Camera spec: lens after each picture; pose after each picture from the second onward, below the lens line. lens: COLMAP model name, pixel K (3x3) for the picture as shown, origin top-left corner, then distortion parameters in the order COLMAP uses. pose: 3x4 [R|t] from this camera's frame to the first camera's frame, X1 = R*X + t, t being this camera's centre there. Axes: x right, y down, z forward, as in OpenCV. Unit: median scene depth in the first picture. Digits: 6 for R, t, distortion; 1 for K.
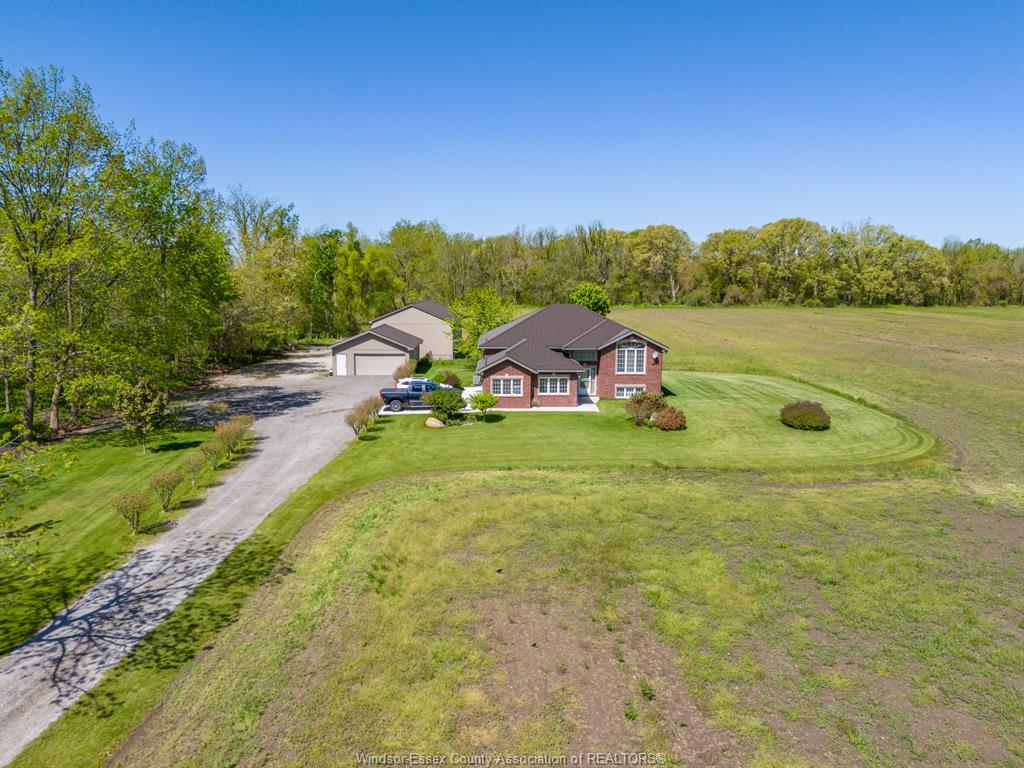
lens RADIAL K [[752.8, 0, 513.6], [0, 752.8, 384.1], [0, 0, 1]] dist [0.066103, -0.065893]
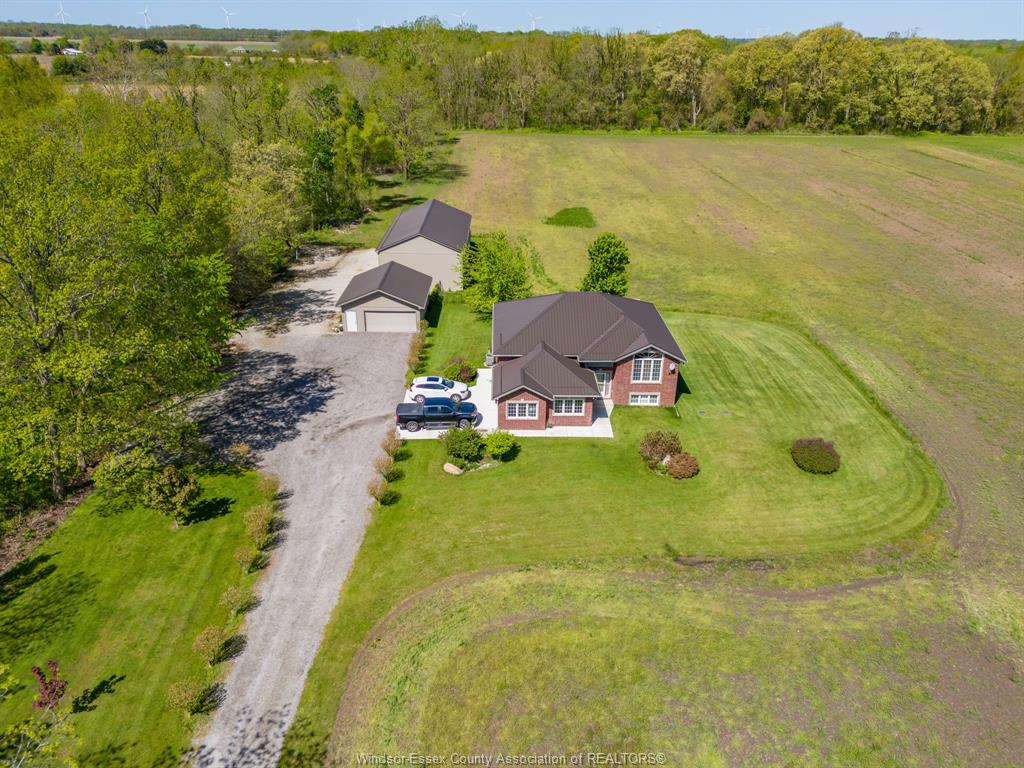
lens RADIAL K [[752.8, 0, 513.0], [0, 752.8, 382.3], [0, 0, 1]] dist [0.066103, -0.065893]
pose [[0.999923, 0.012039, -0.002940, -0.017537], [-0.010706, 0.958649, 0.284390, -0.295548], [0.006242, -0.284337, 0.958704, 0.043174]]
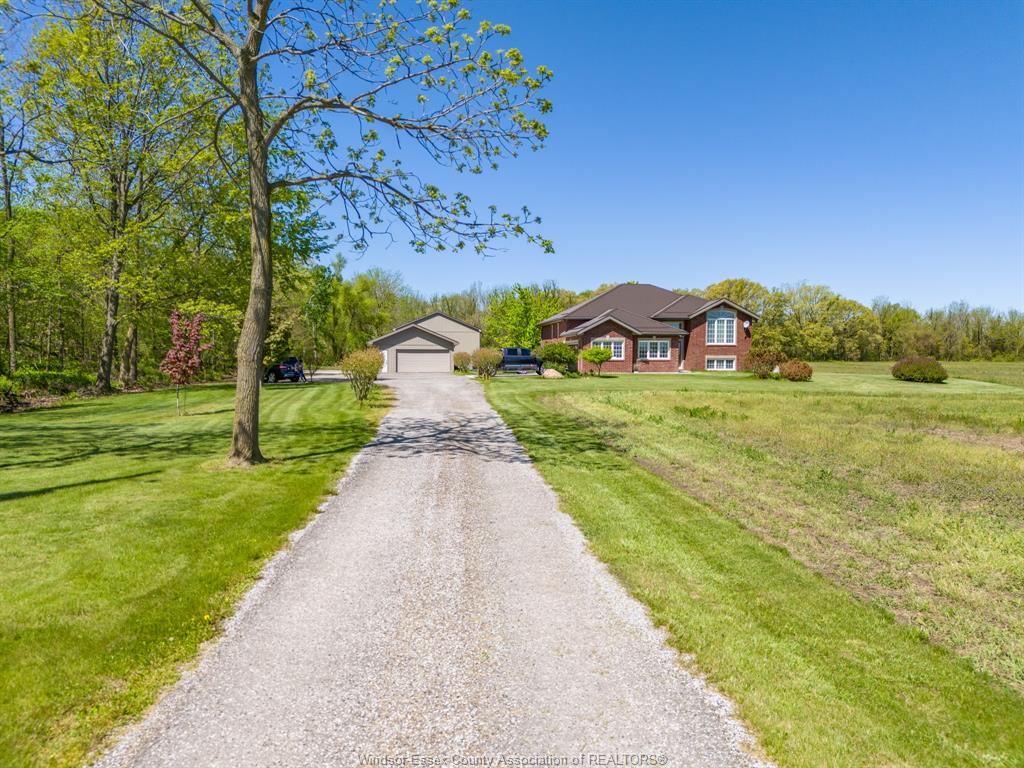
lens RADIAL K [[752.8, 0, 512.7], [0, 752.8, 378.8], [0, 0, 1]] dist [0.066103, -0.065893]
pose [[0.994331, -0.006203, 0.106151, -0.212246], [0.018385, 0.993291, -0.114174, 0.135150], [-0.104731, 0.115478, 0.987773, 0.077181]]
